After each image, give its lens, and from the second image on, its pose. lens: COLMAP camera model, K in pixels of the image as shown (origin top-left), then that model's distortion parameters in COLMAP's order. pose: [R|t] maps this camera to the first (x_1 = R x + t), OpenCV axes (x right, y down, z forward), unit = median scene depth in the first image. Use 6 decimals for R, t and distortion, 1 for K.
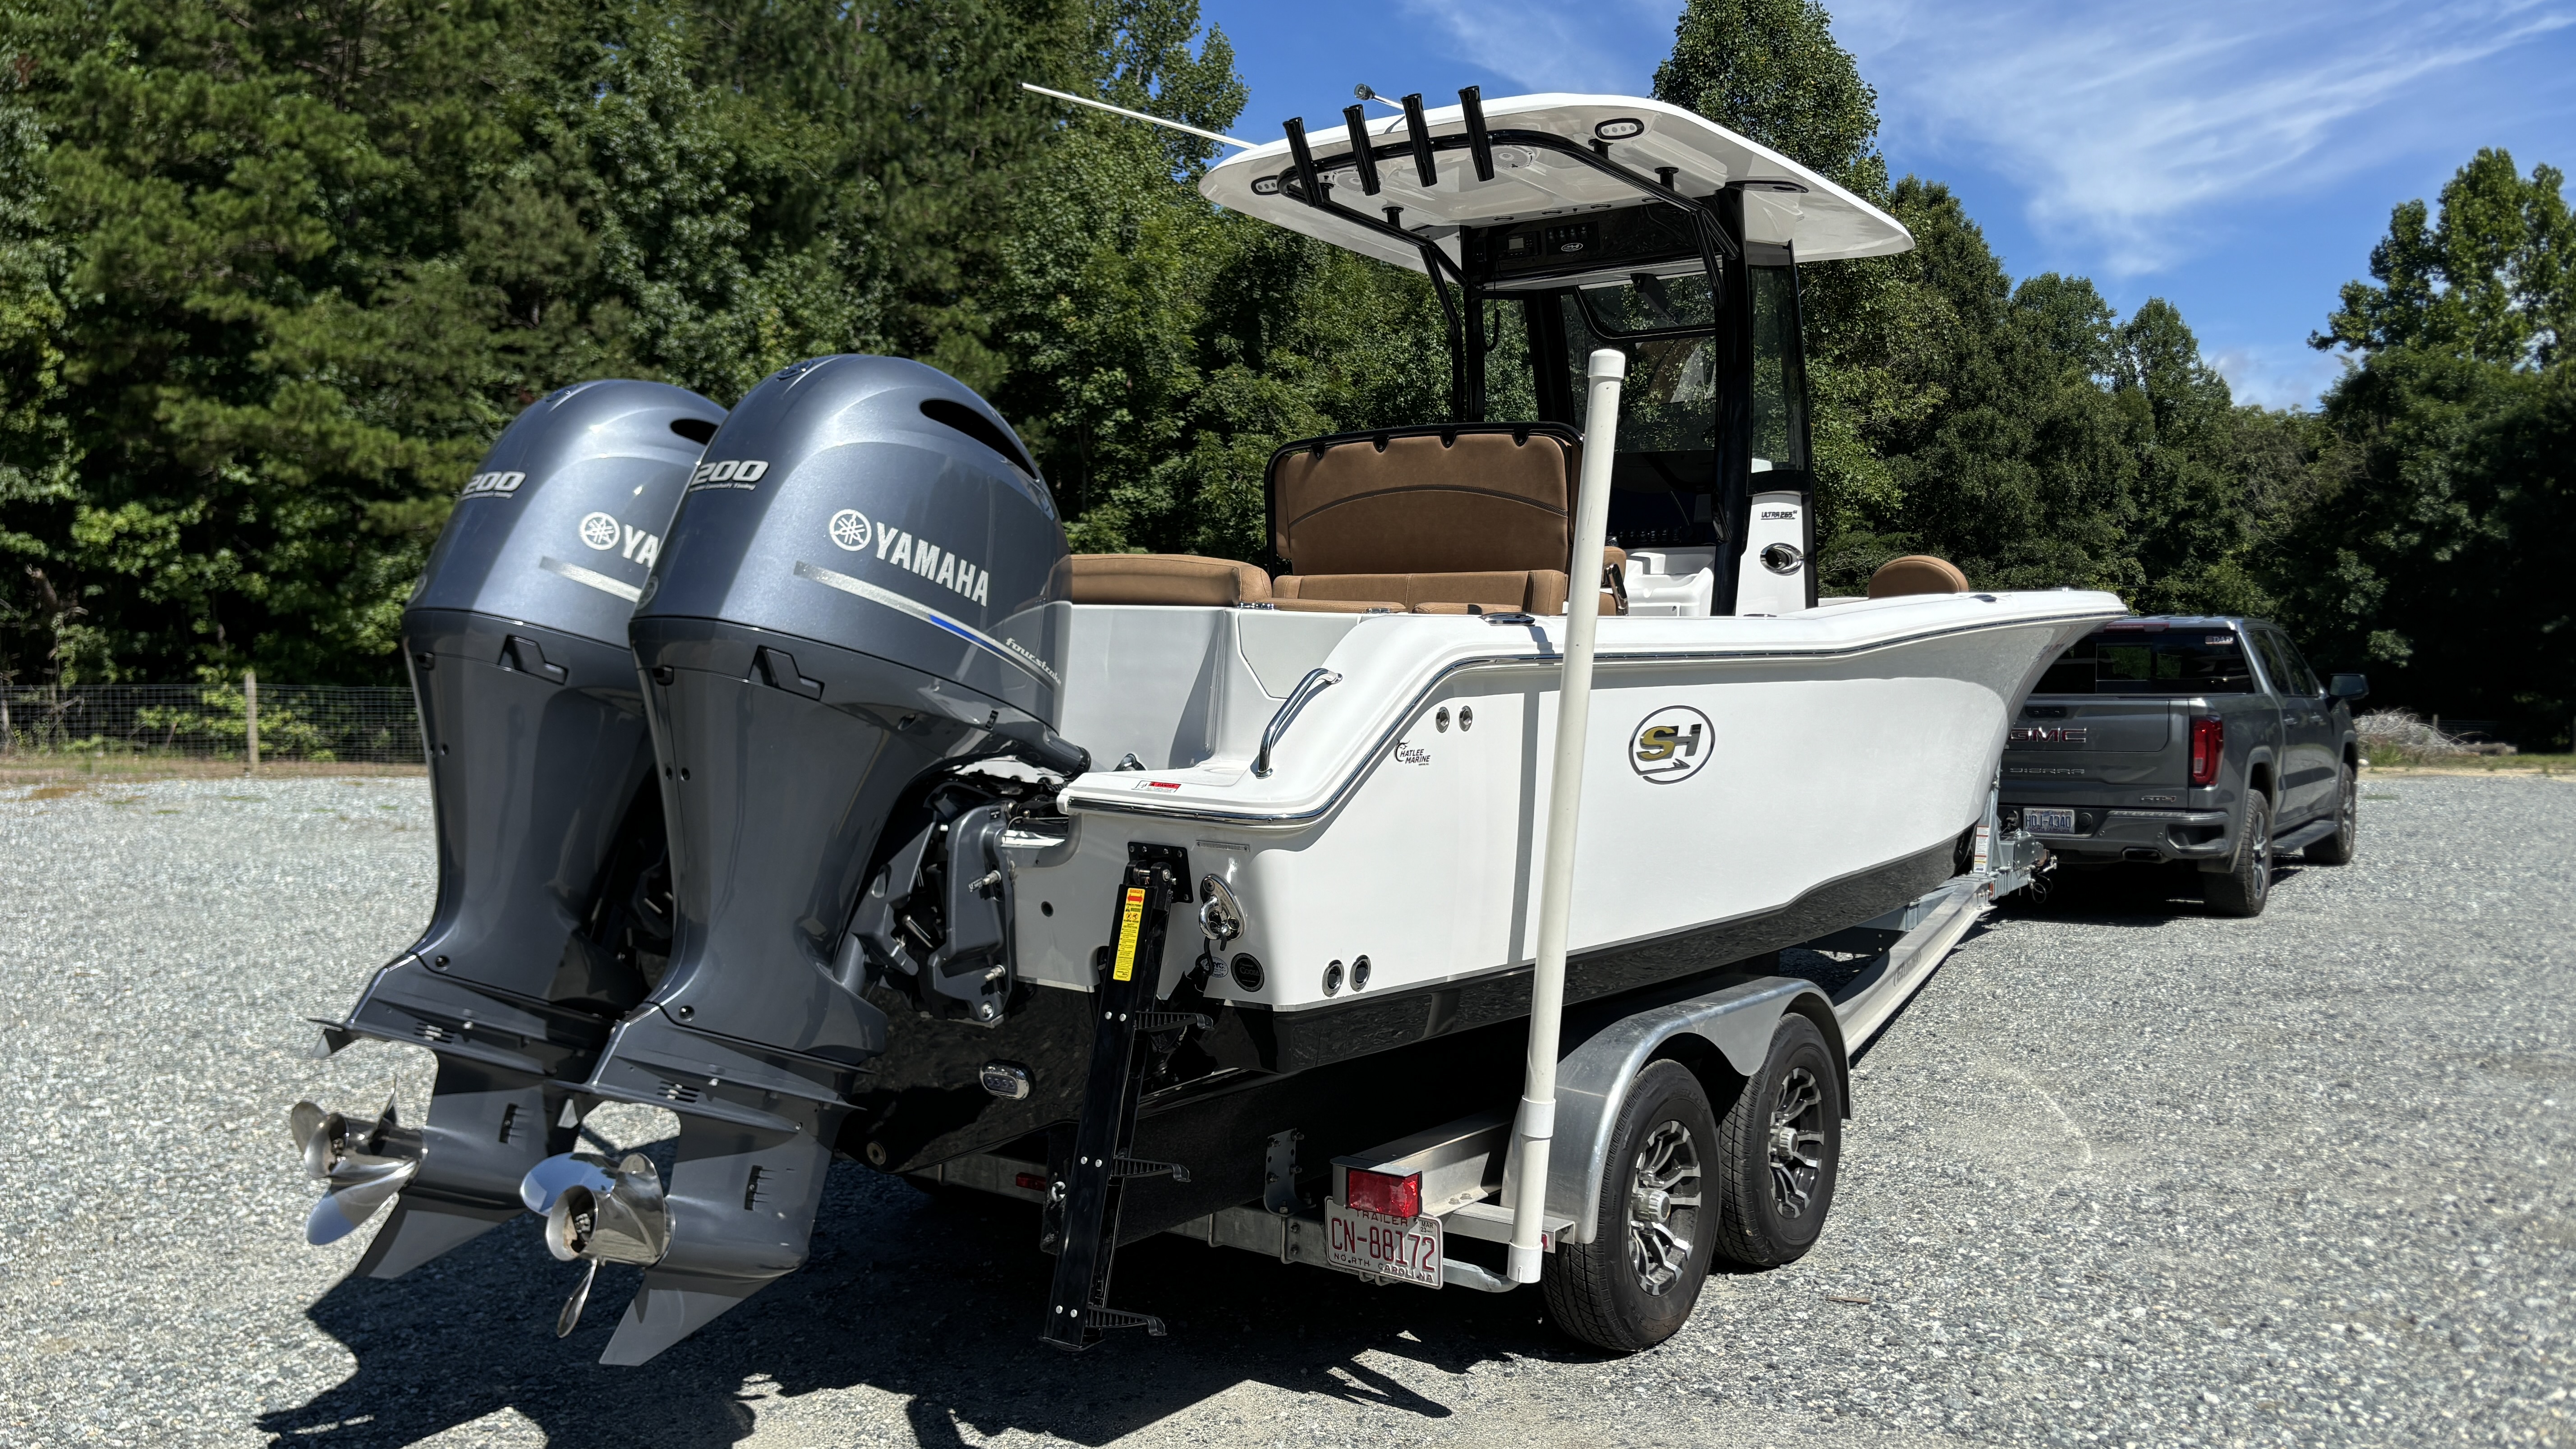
lens RADIAL K [[2015.0, 0, 1290.3], [0, 2015.0, 725.3], [0, 0, 1]] dist [0.038524, -0.038179]
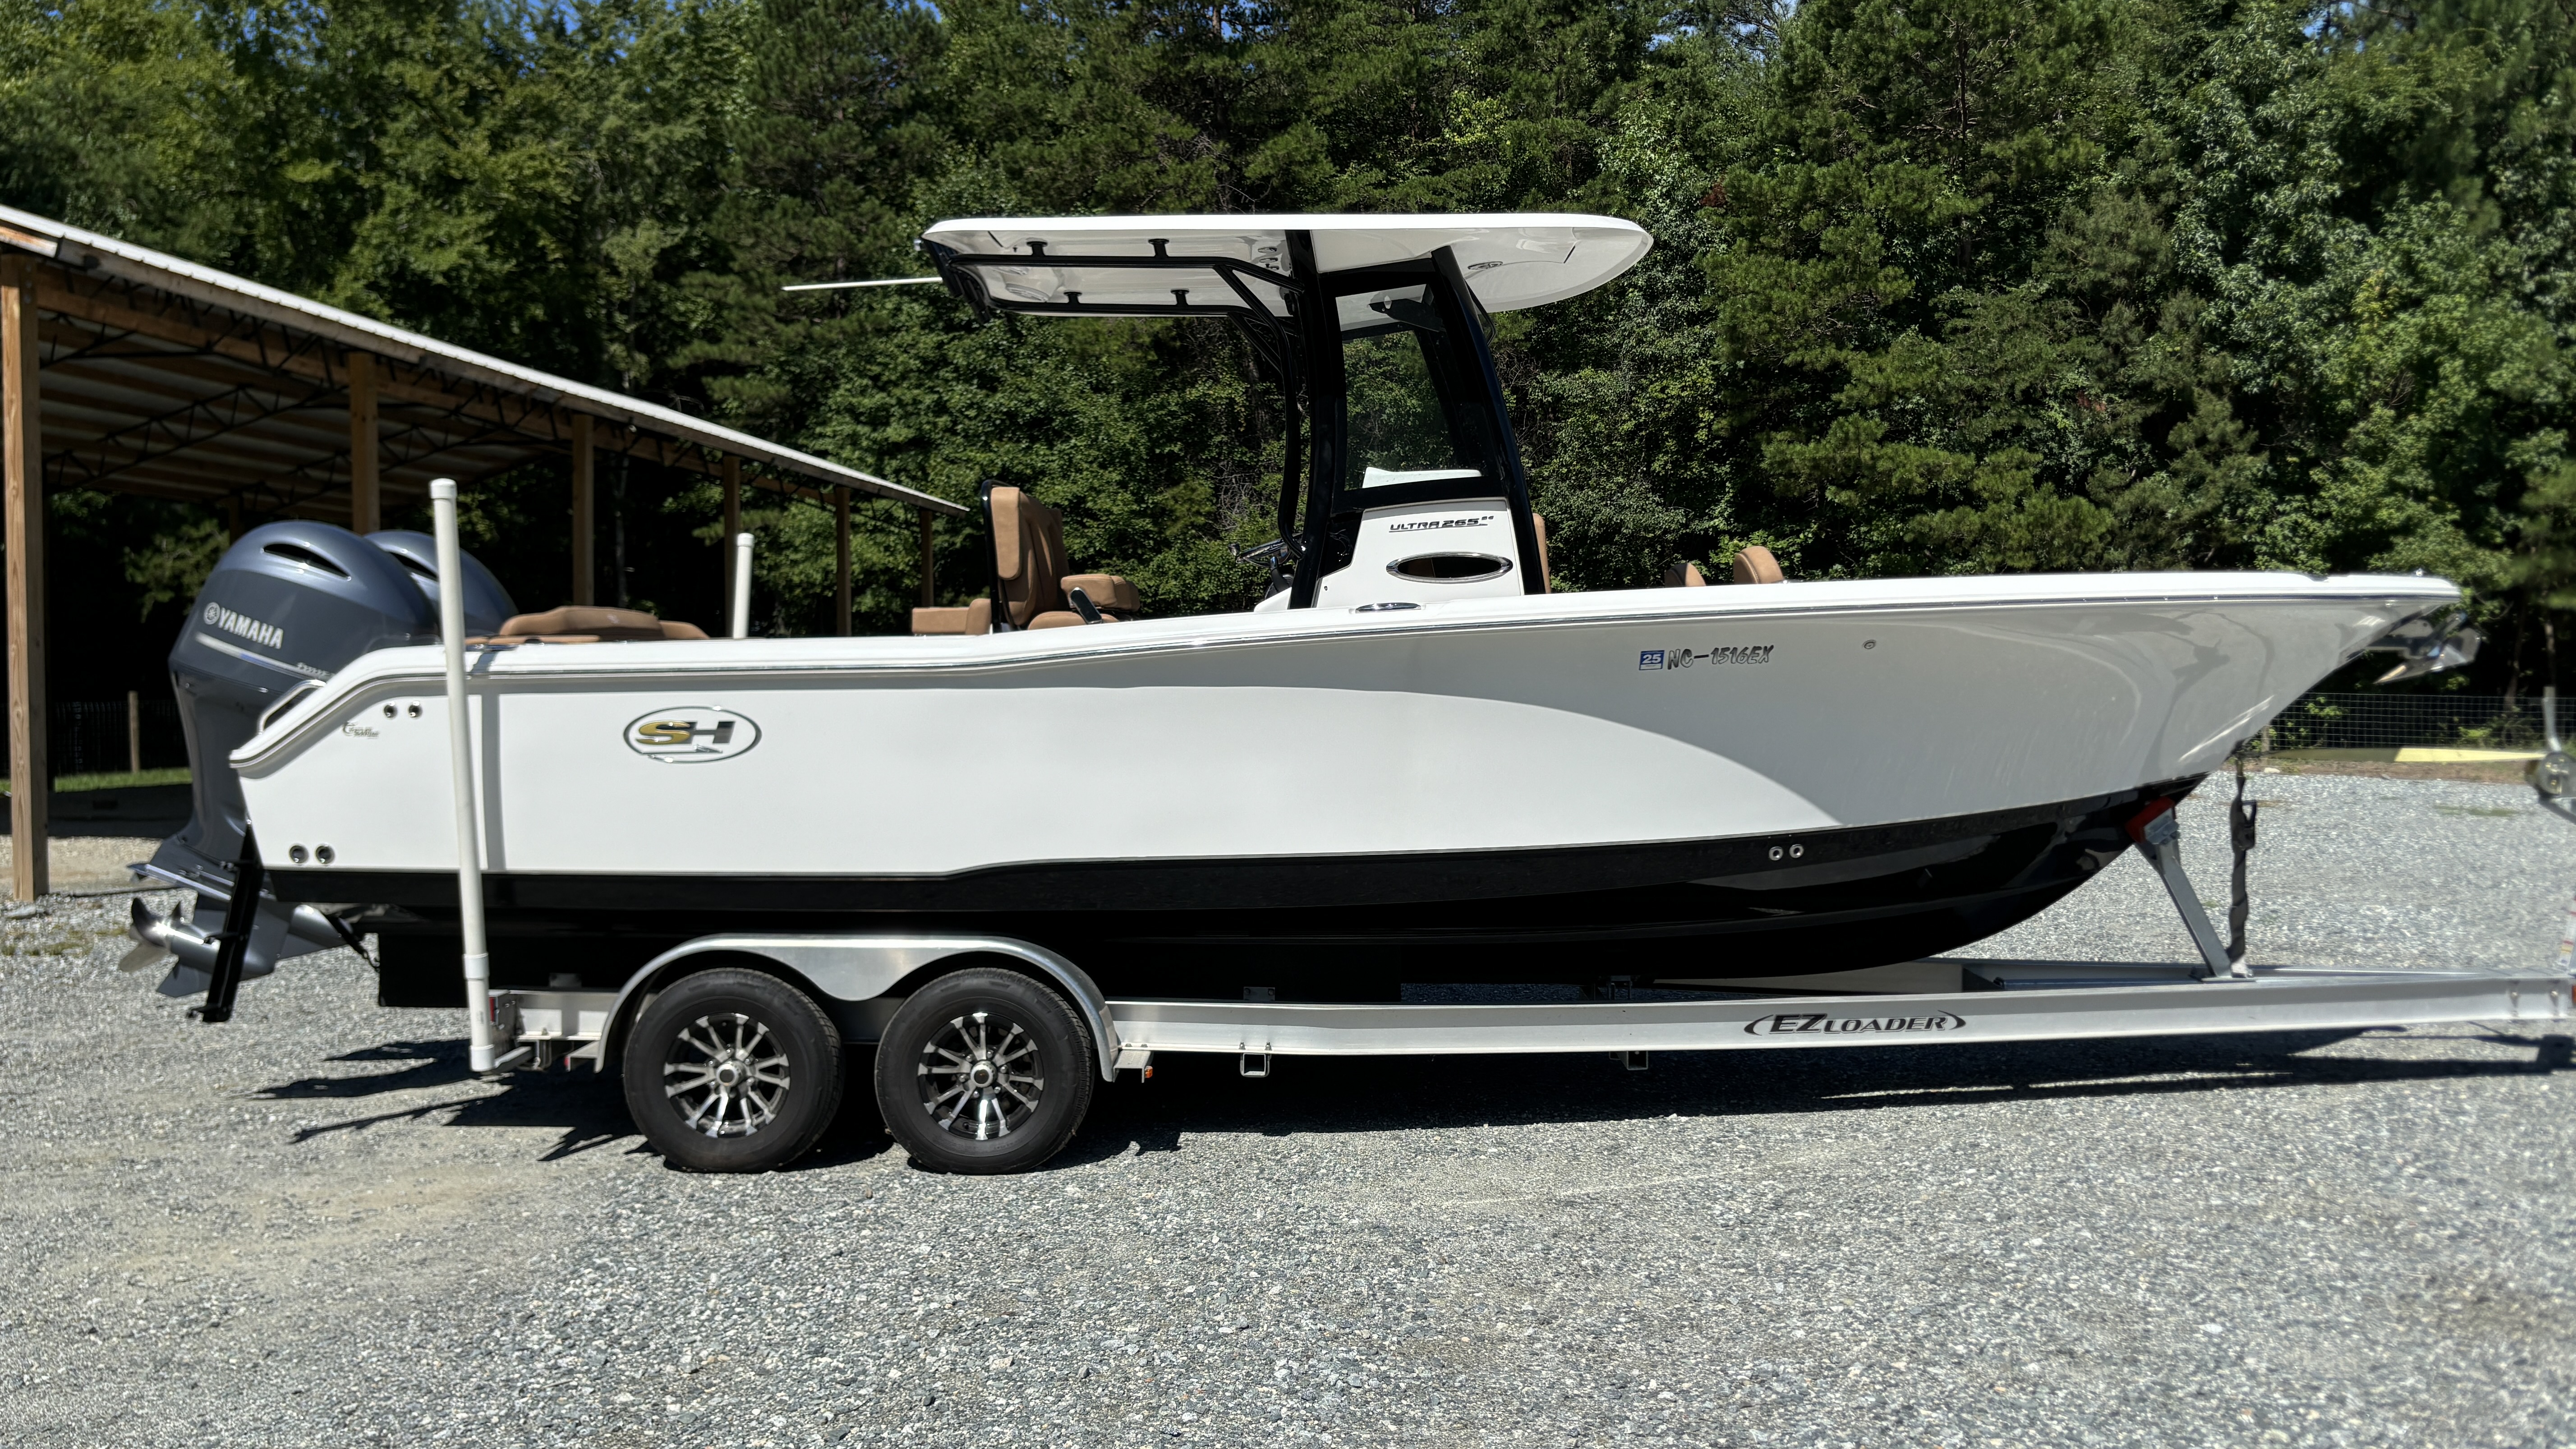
lens RADIAL K [[2015.0, 0, 1285.8], [0, 2015.0, 708.9], [0, 0, 1]] dist [0.038524, -0.038179]
pose [[0.550931, 0.016101, -0.834395, 0.276516], [-0.020052, 0.999781, 0.006053, -0.004396], [0.834310, 0.013397, 0.551133, 0.101763]]
